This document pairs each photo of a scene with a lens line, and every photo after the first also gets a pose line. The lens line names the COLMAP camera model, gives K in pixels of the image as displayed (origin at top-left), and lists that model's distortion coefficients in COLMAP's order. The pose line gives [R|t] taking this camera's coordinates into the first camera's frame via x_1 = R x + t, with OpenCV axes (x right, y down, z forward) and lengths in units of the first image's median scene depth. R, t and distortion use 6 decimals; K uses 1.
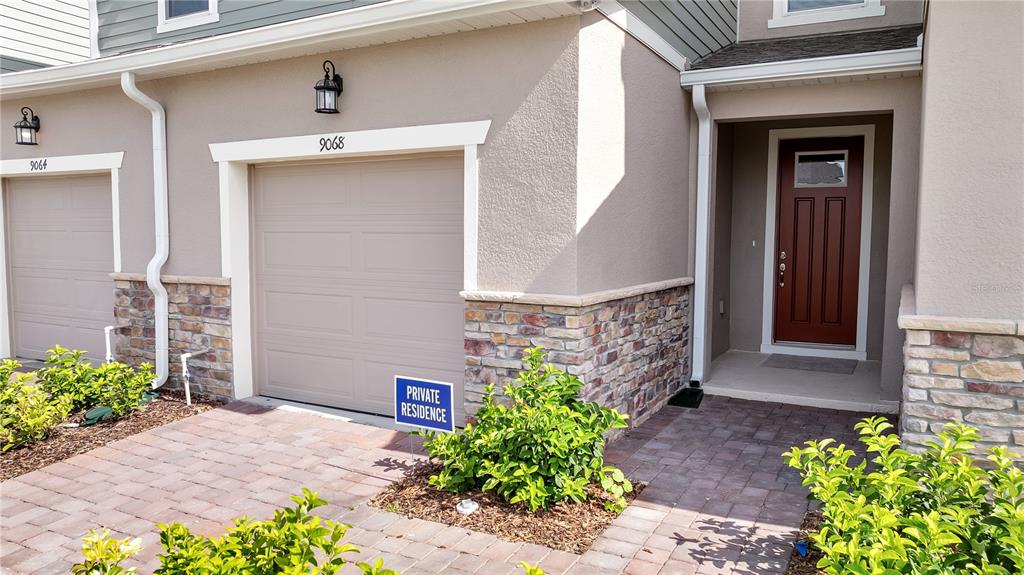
lens RADIAL K [[724.2, 0, 511.3], [0, 724.2, 284.2], [0, 0, 1]] dist [-0.040590, 0.051962]
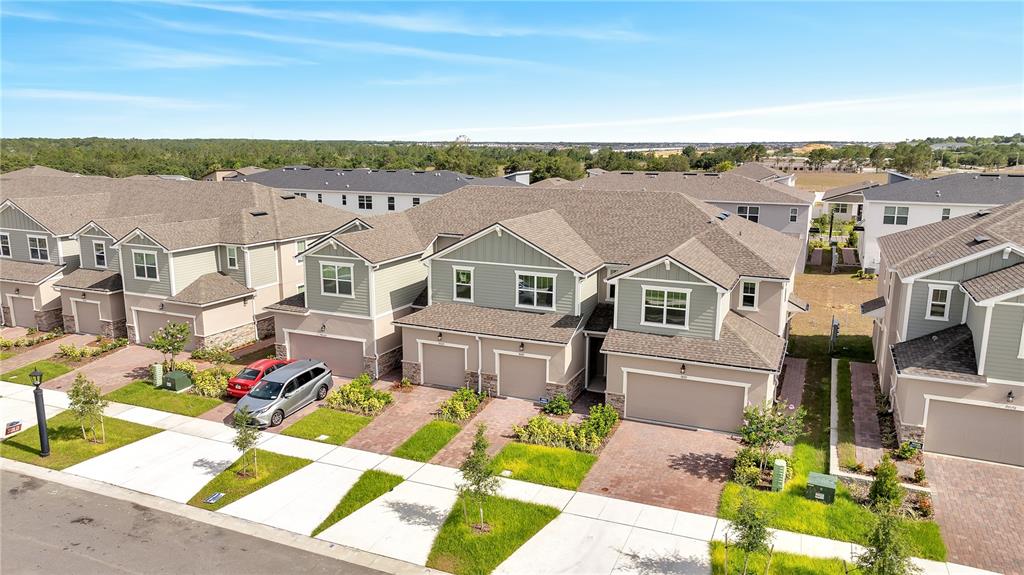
lens RADIAL K [[747.8, 0, 513.0], [0, 747.8, 287.6], [0, 0, 1]] dist [-0.004013, -0.000066]
pose [[0.996544, -0.023084, 0.079799, -0.682569], [0.011919, 0.990408, 0.137657, -1.354758], [-0.082211, -0.136230, 0.987260, -4.222878]]
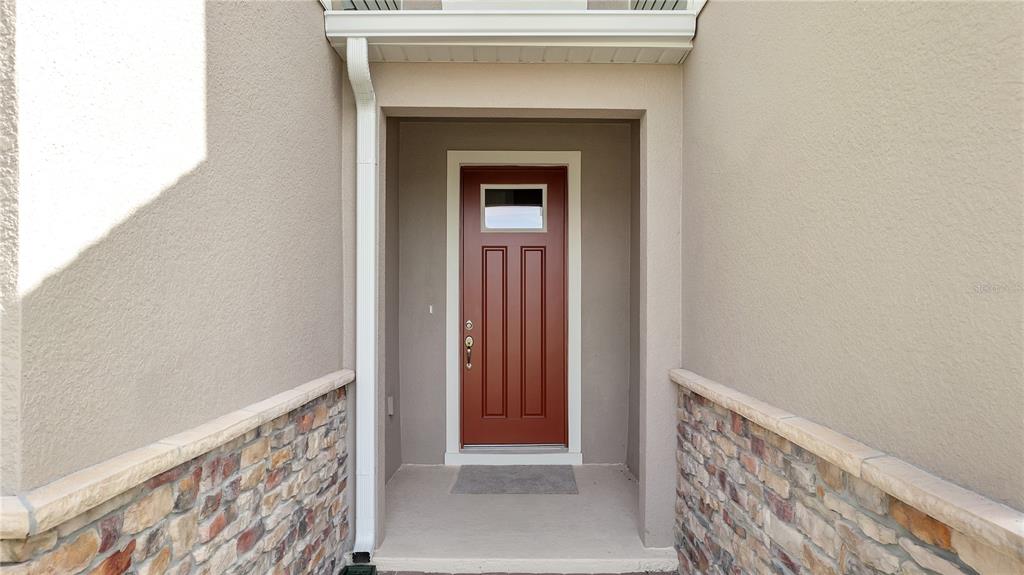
lens RADIAL K [[724.2, 0, 513.2], [0, 724.2, 295.0], [0, 0, 1]] dist [-0.040590, 0.051962]
pose [[0.879166, -0.004910, 0.476490, 0.095180], [0.039621, 0.997238, -0.062827, -0.030757], [-0.474866, 0.074115, 0.876932, 0.458654]]
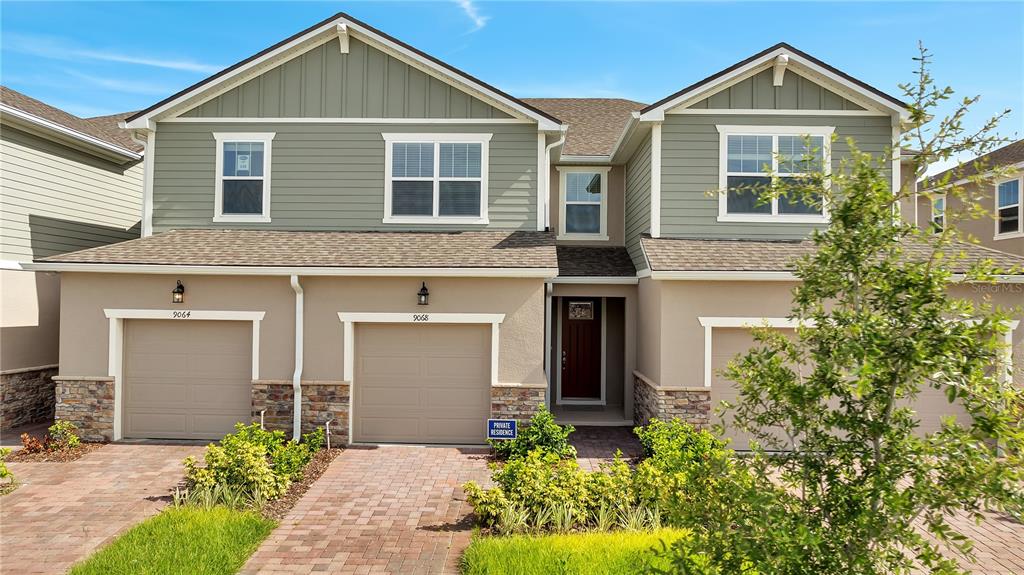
lens RADIAL K [[724.2, 0, 511.7], [0, 724.2, 293.3], [0, 0, 1]] dist [-0.040590, 0.051962]
pose [[0.888334, 0.008472, 0.459119, -0.879206], [0.027030, 0.997131, -0.070700, -0.093069], [-0.458401, 0.075215, 0.885557, -0.924521]]
